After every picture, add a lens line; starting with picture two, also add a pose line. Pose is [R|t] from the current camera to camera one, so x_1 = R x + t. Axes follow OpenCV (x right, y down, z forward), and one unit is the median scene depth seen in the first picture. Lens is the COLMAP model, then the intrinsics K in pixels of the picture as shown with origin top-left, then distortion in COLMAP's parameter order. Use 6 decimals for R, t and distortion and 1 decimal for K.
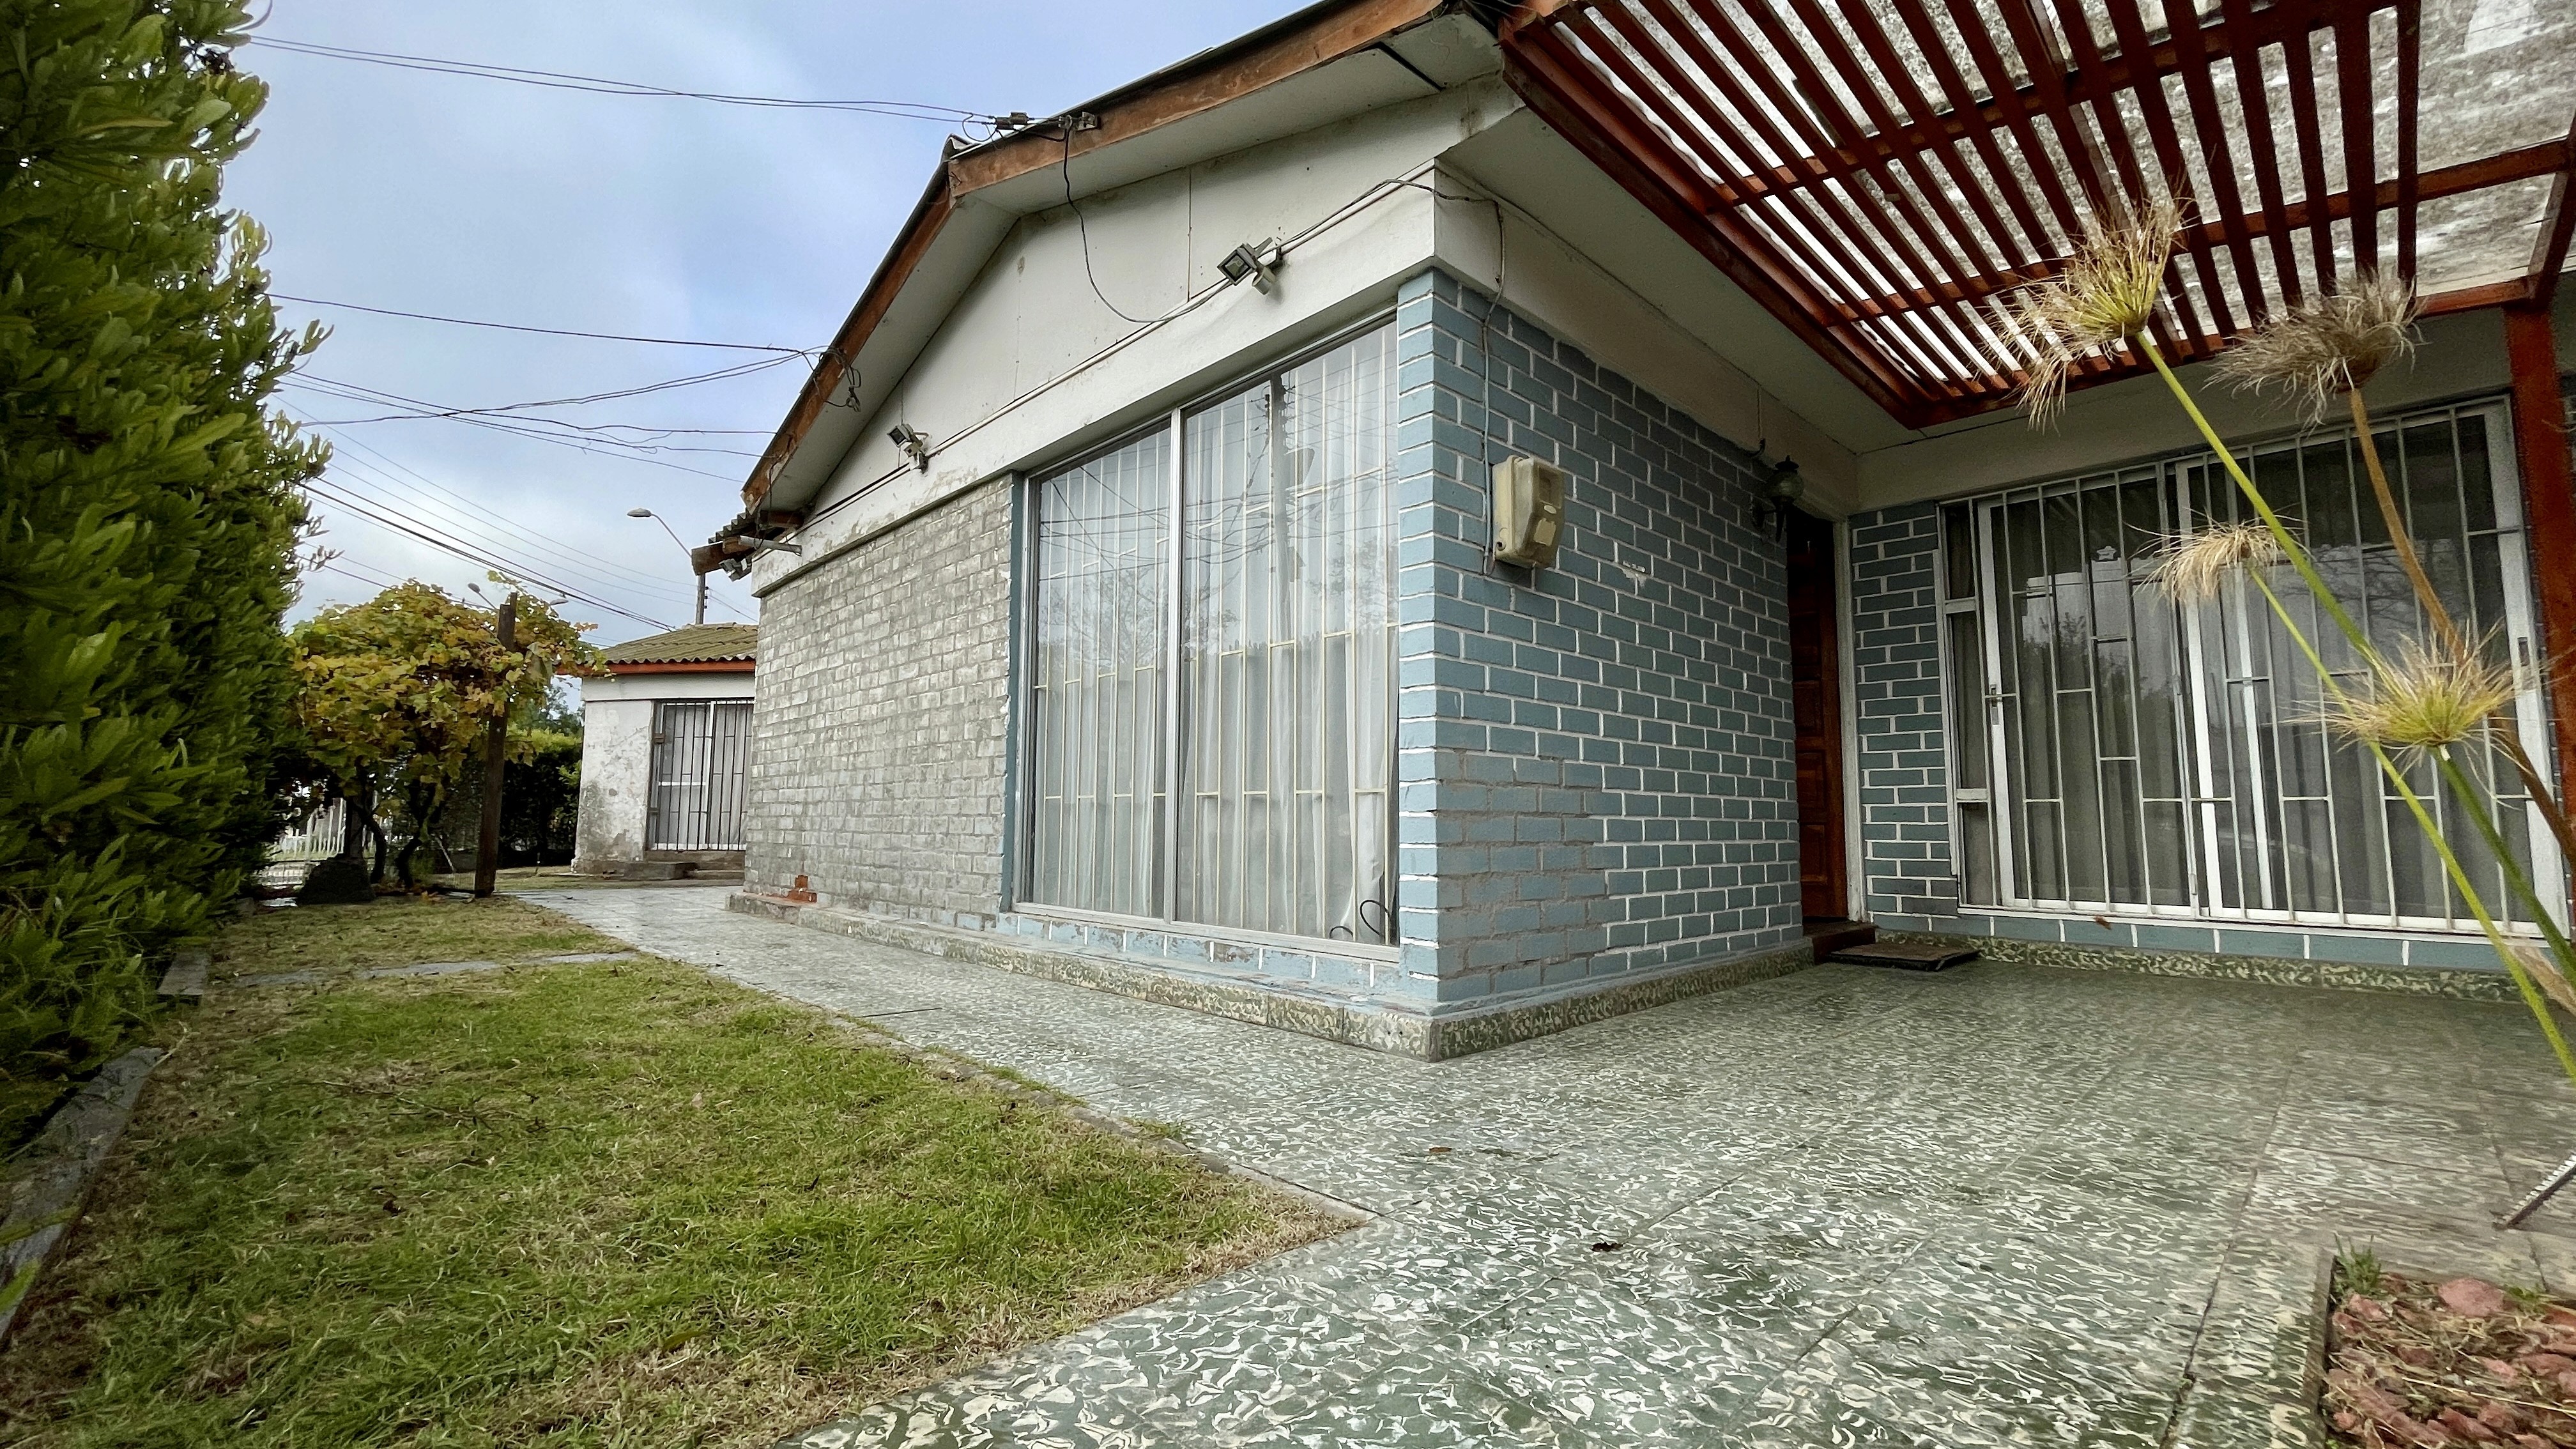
lens RADIAL K [[1045.2, 0, 1279.0], [0, 1045.2, 720.1], [0, 0, 1]] dist [-0.004034, 0.001699]
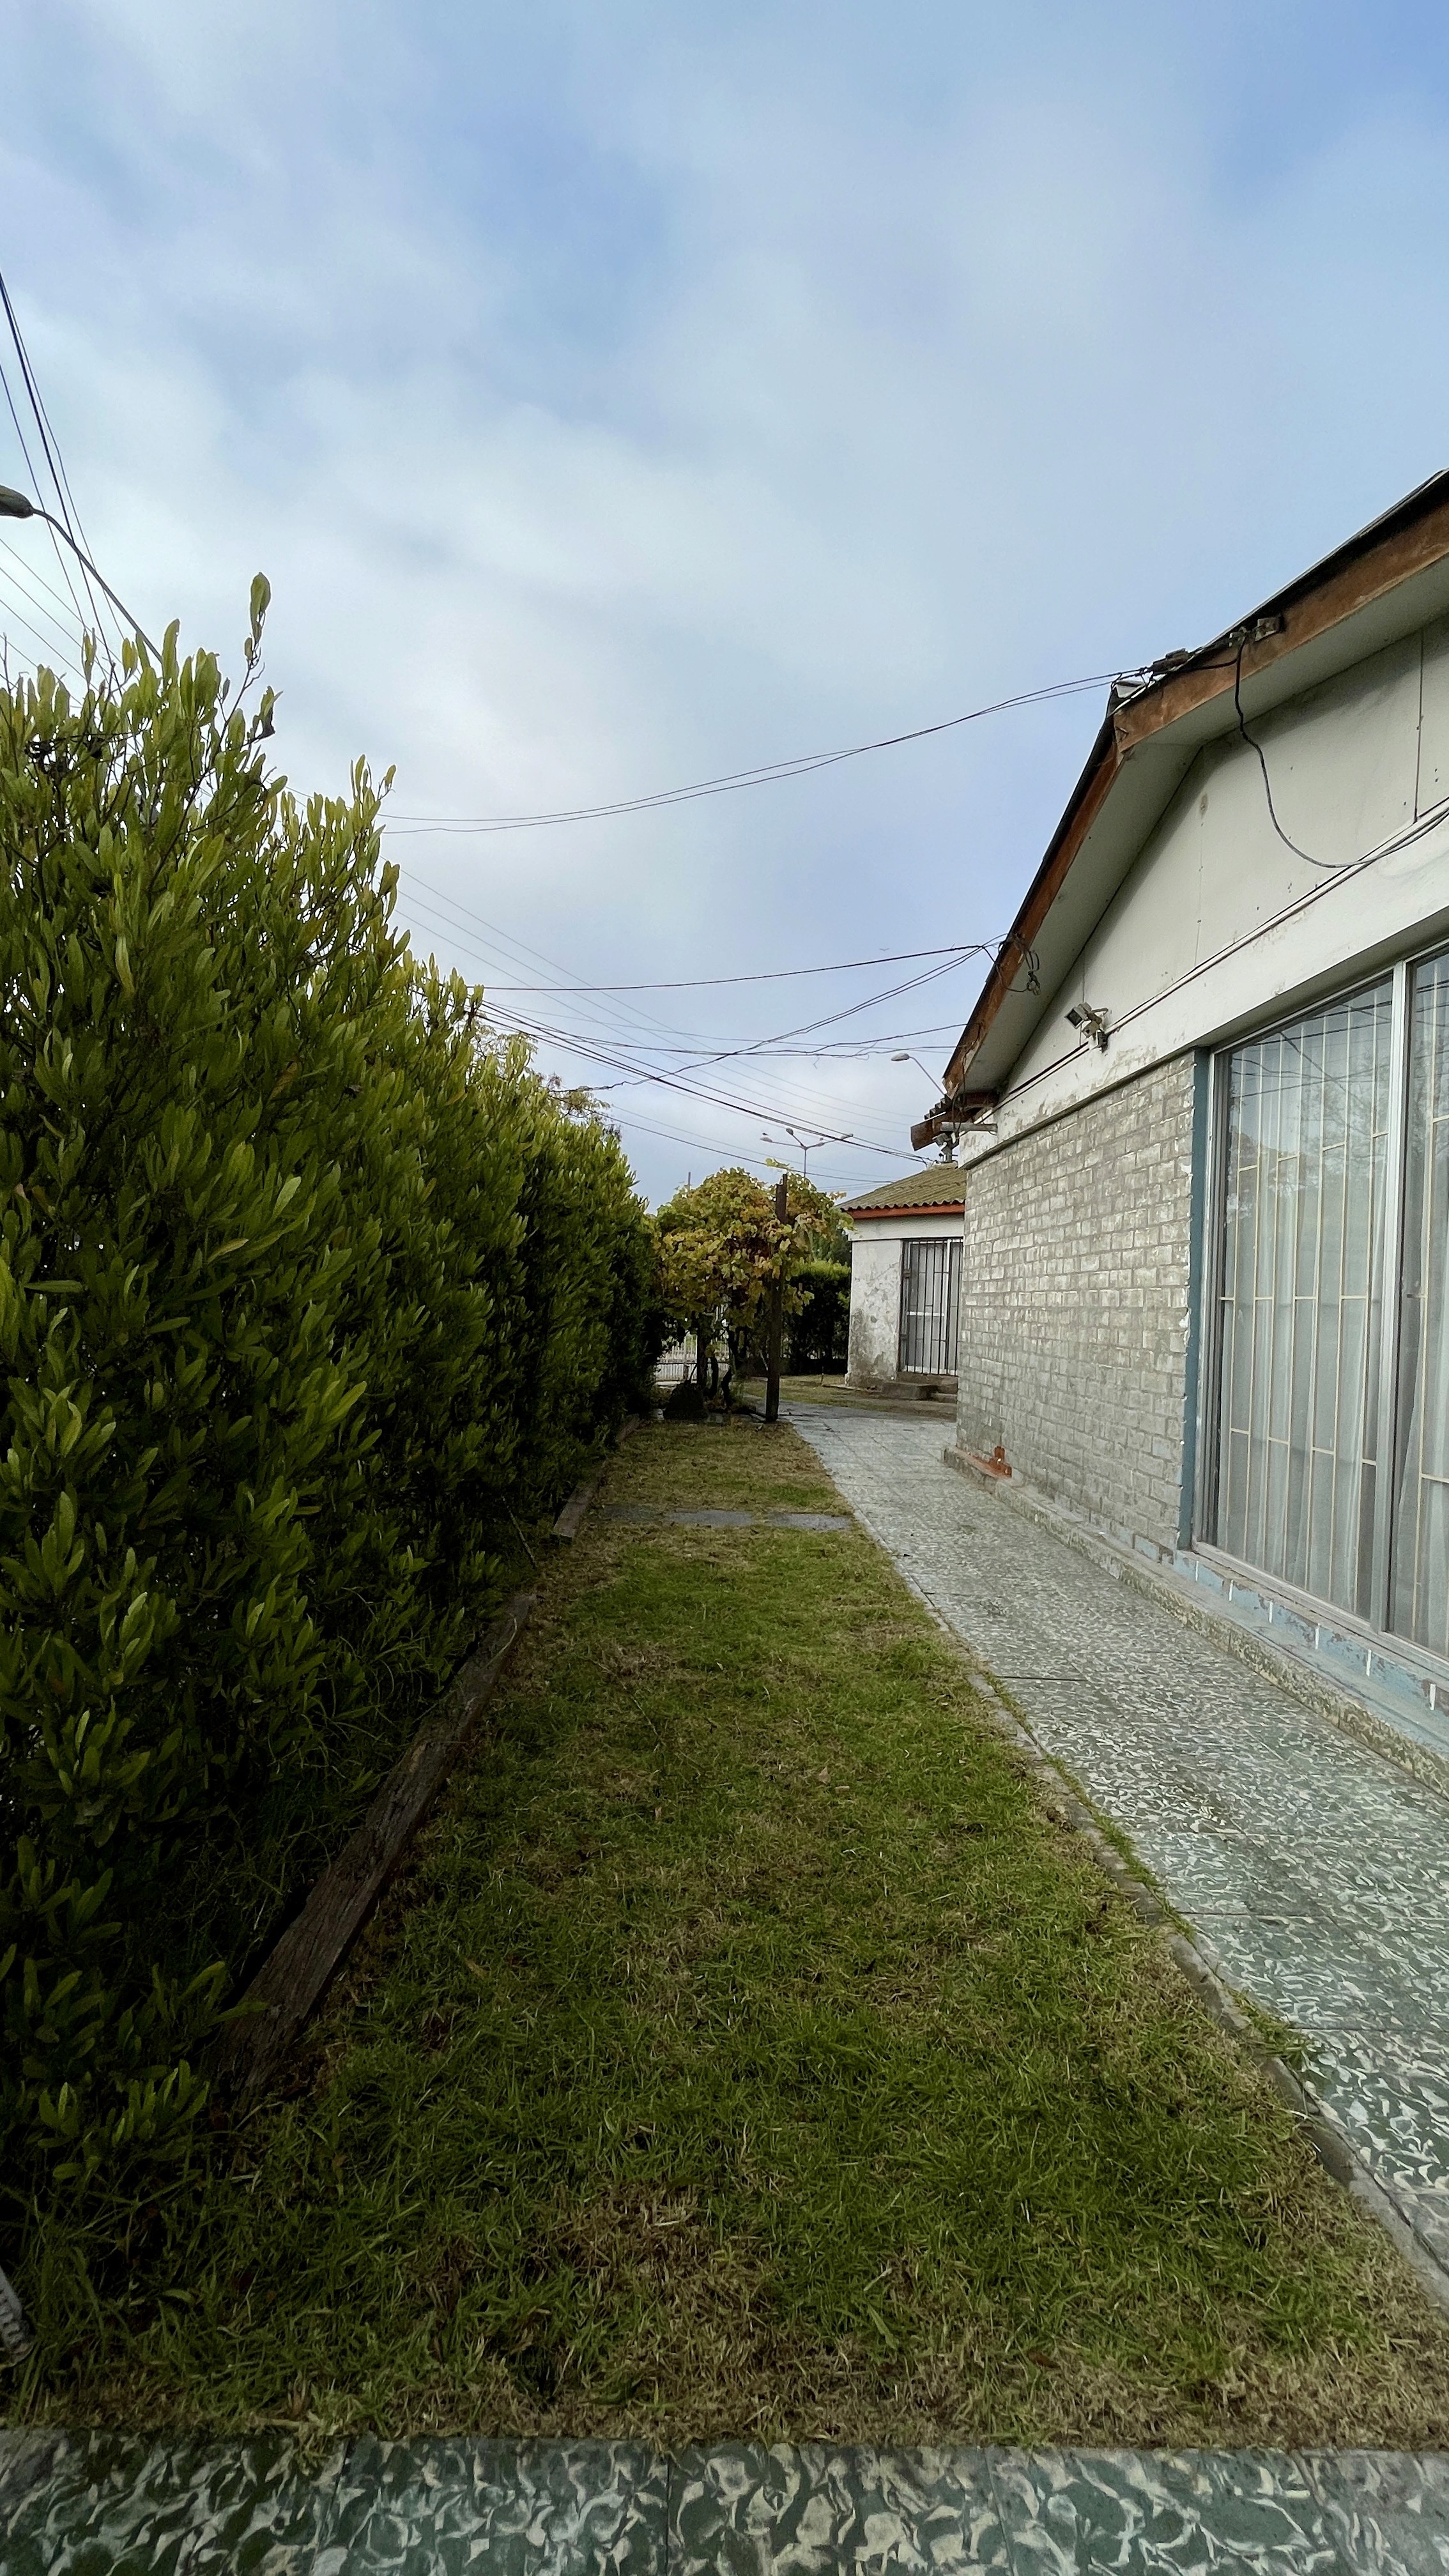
lens RADIAL K [[1045.2, 0, 716.6], [0, 1045.2, 1299.7], [0, 0, 1]] dist [-0.004034, 0.001699]
pose [[0.739400, 0.021481, -0.672923, 0.048583], [0.032157, 0.997223, 0.067167, -0.120100], [0.672498, -0.071302, 0.736657, 0.089722]]
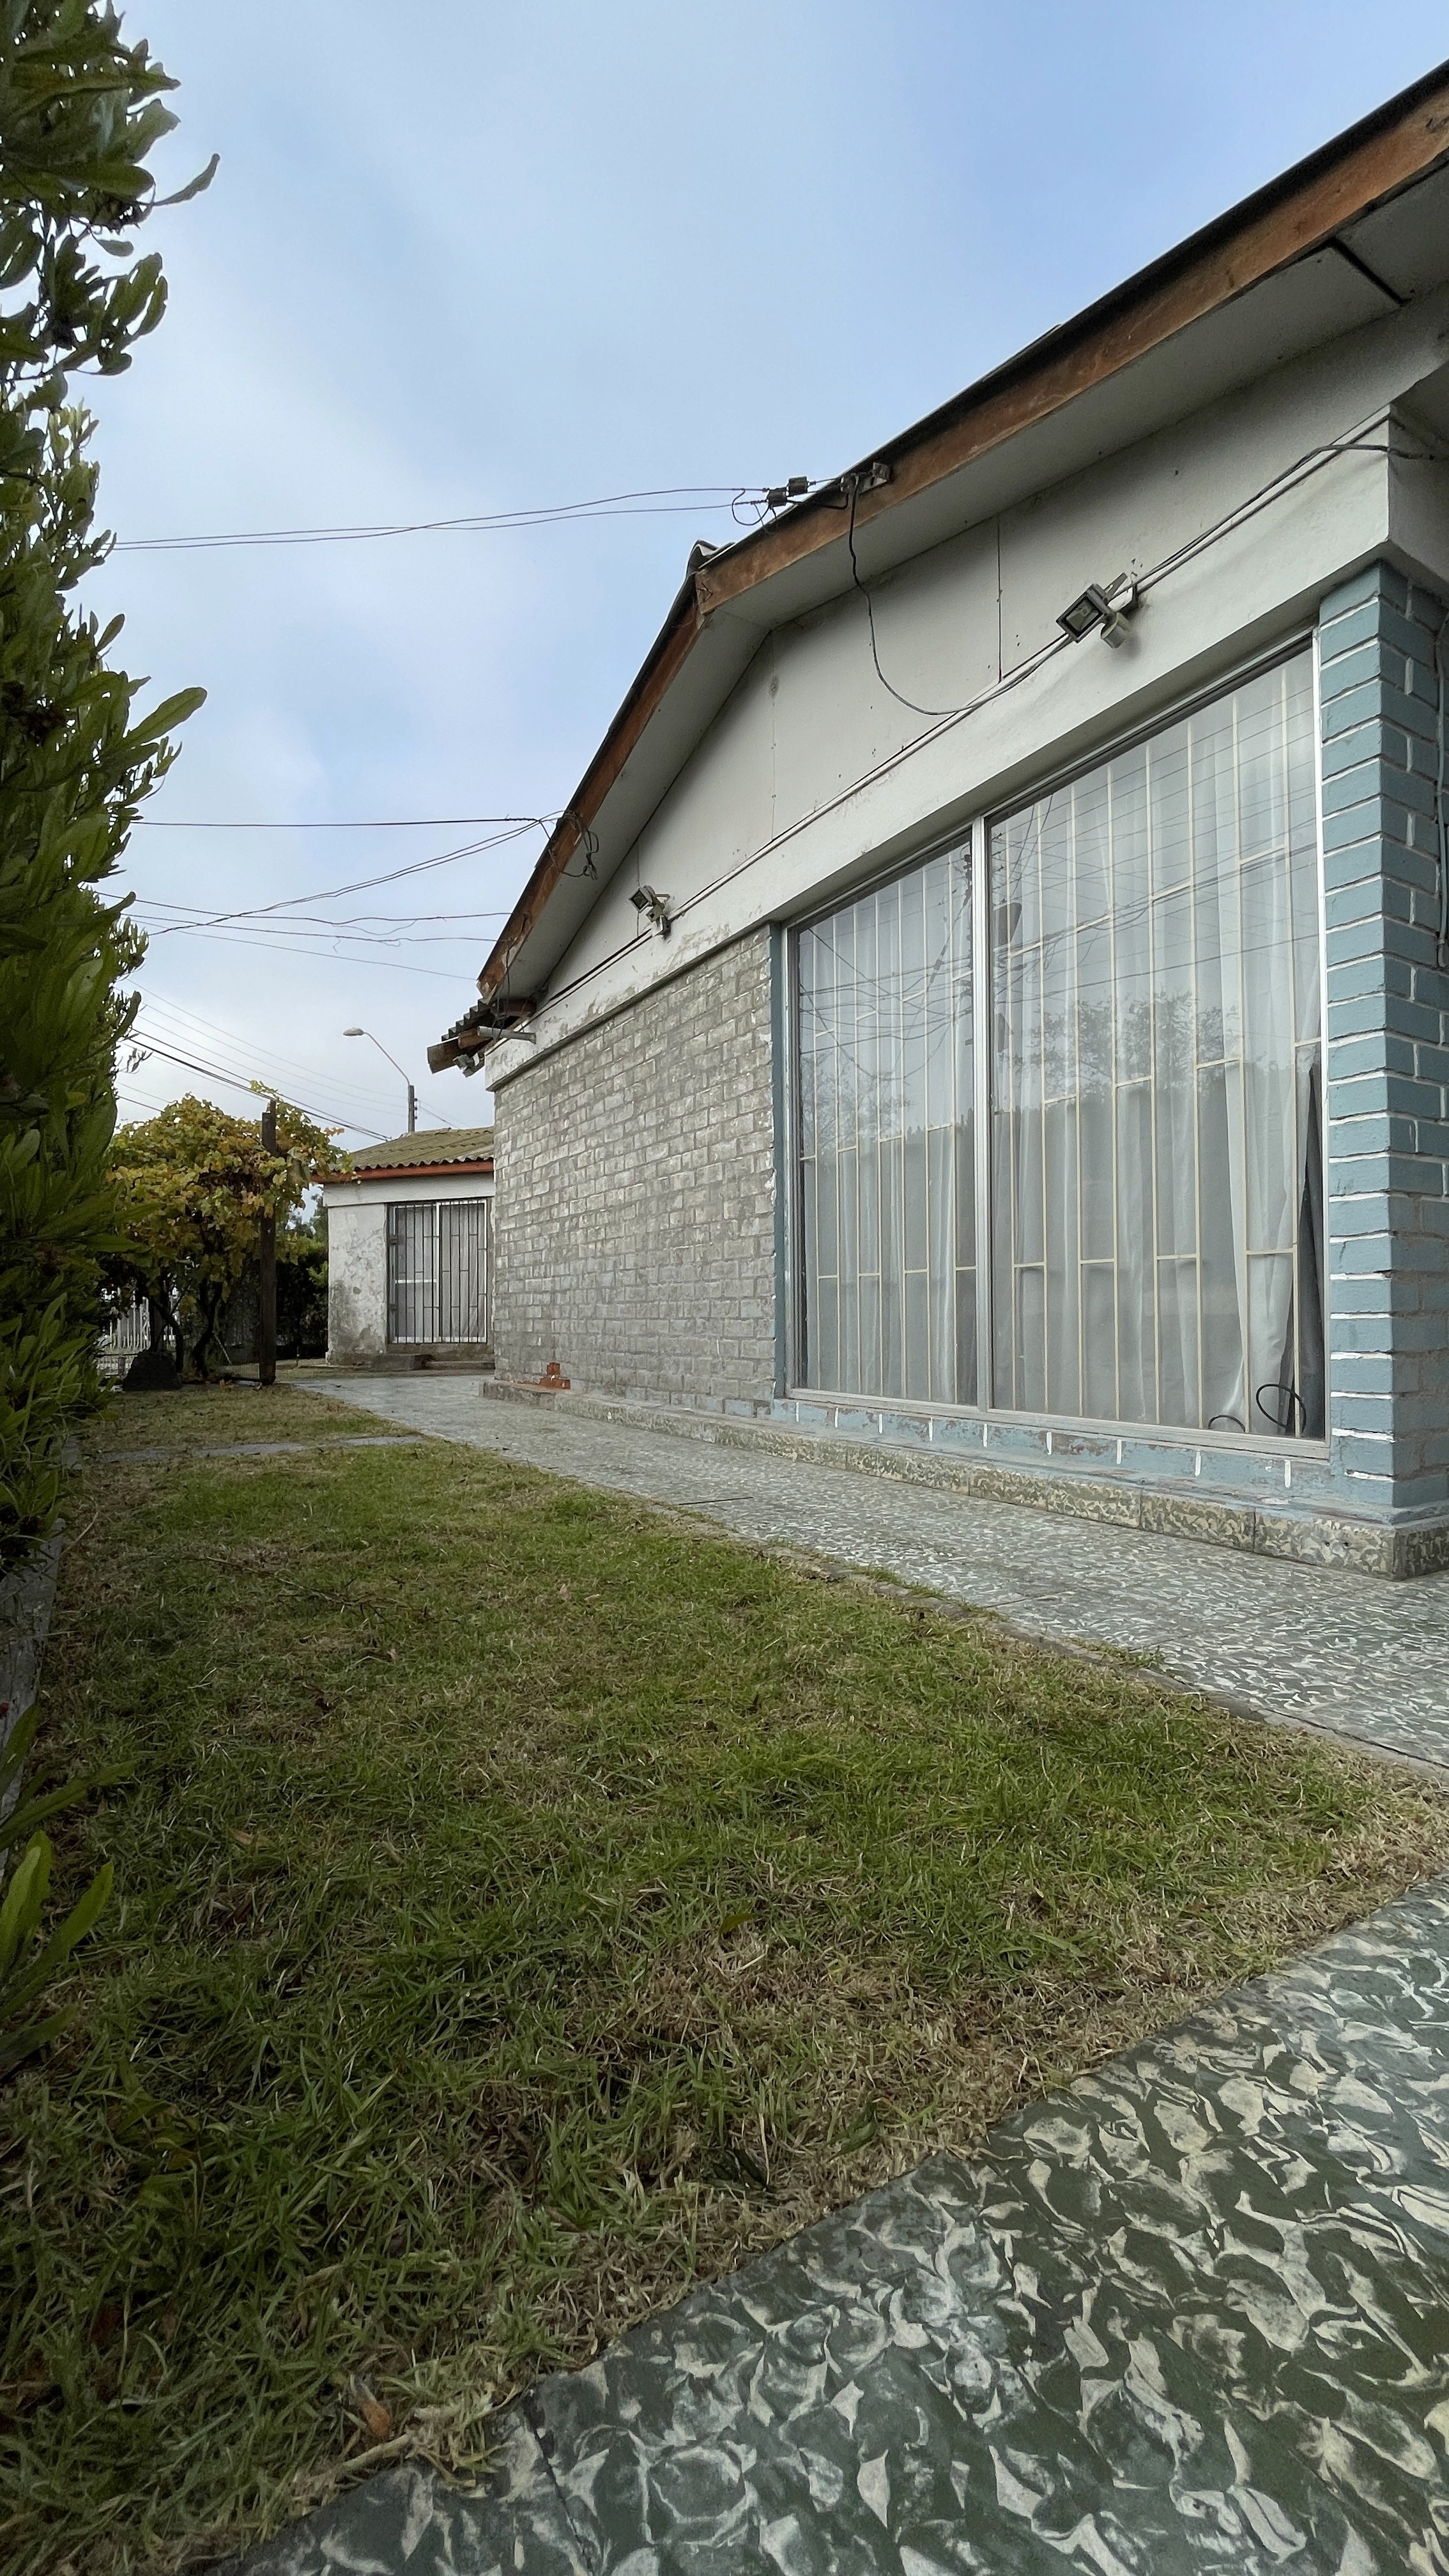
lens RADIAL K [[1045.2, 0, 723.8], [0, 1045.2, 1299.6], [0, 0, 1]] dist [-0.004034, 0.001699]
pose [[0.977200, -0.015334, -0.211765, -0.125903], [0.032618, 0.996391, 0.078368, 0.021392], [0.209799, -0.083488, 0.974173, 0.085535]]
